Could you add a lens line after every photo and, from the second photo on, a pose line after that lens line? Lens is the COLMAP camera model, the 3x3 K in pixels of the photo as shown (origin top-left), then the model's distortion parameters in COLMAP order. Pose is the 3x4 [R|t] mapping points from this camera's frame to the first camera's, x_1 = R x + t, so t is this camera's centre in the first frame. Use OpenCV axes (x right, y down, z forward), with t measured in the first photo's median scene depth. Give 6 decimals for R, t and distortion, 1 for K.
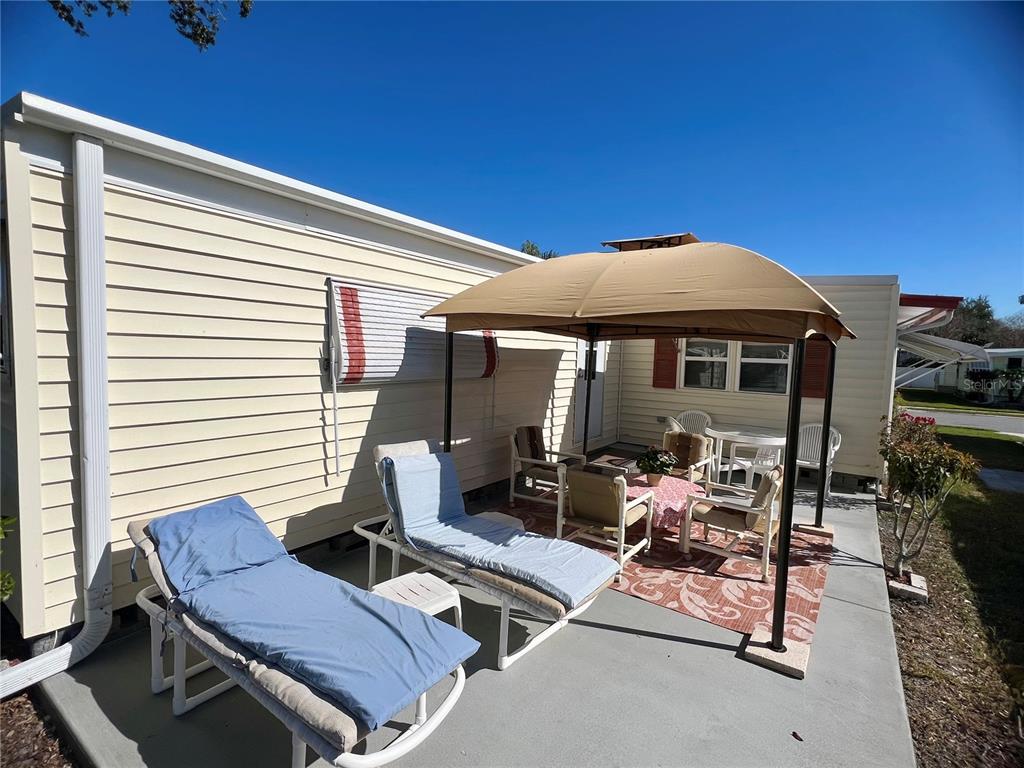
lens RADIAL K [[492.8, 0, 515.4], [0, 492.8, 385.2], [0, 0, 1]] dist [-0.002662, 0.000713]
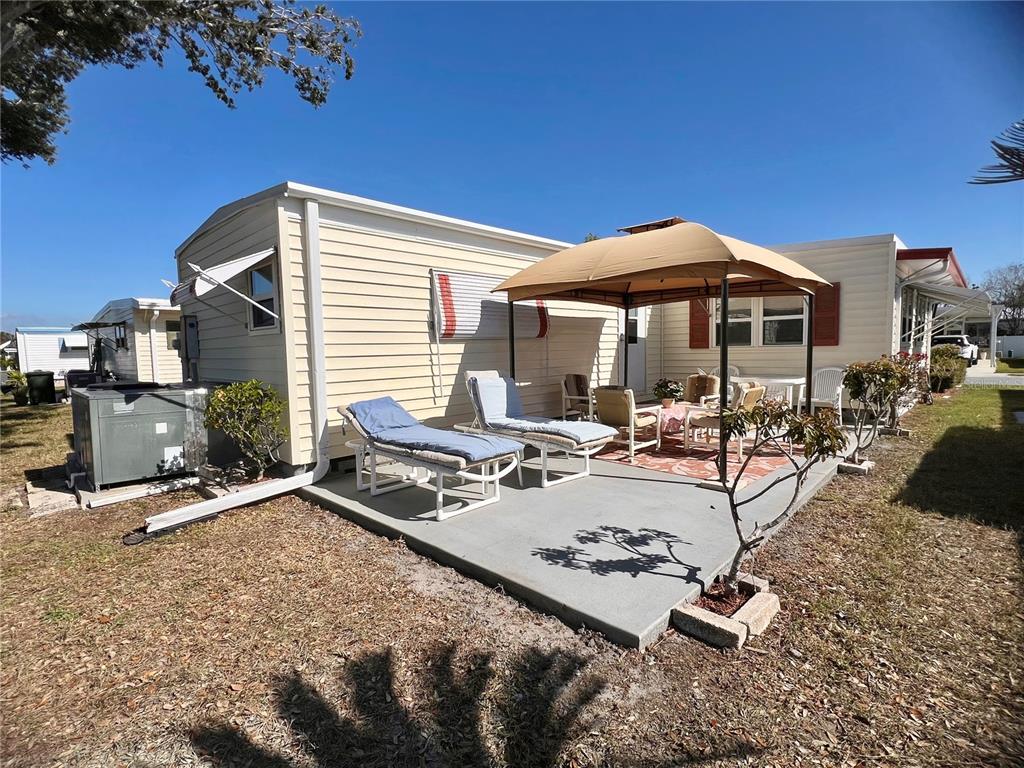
lens RADIAL K [[485.4, 0, 512.0], [0, 485.4, 384.0], [0, 0, 1]] dist [-0.001260, 0.000002]
pose [[0.985756, -0.041724, -0.162925, 0.100896], [0.042808, 0.999078, 0.003143, 0.142264], [0.162644, -0.010073, 0.986633, -0.444544]]
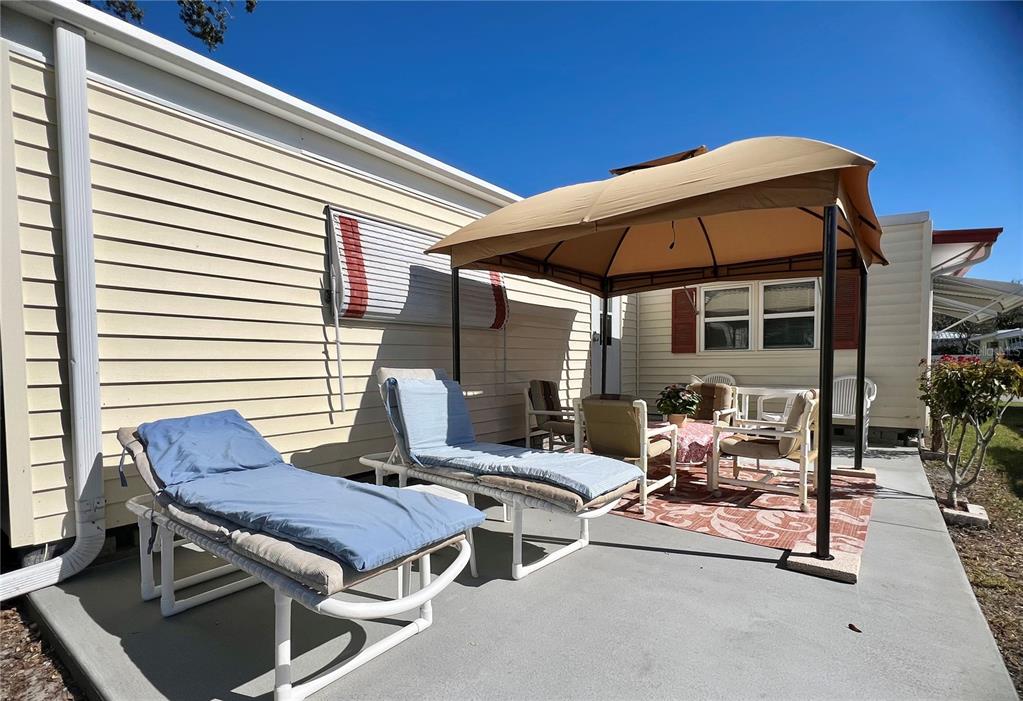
lens RADIAL K [[492.9, 0, 512.6], [0, 492.9, 382.8], [0, 0, 1]] dist [-0.001636, -0.000195]
pose [[0.998374, -0.038966, -0.041608, 0.011511], [0.037944, 0.998965, -0.025074, 0.158643], [0.042542, 0.023455, 0.998819, 0.052063]]
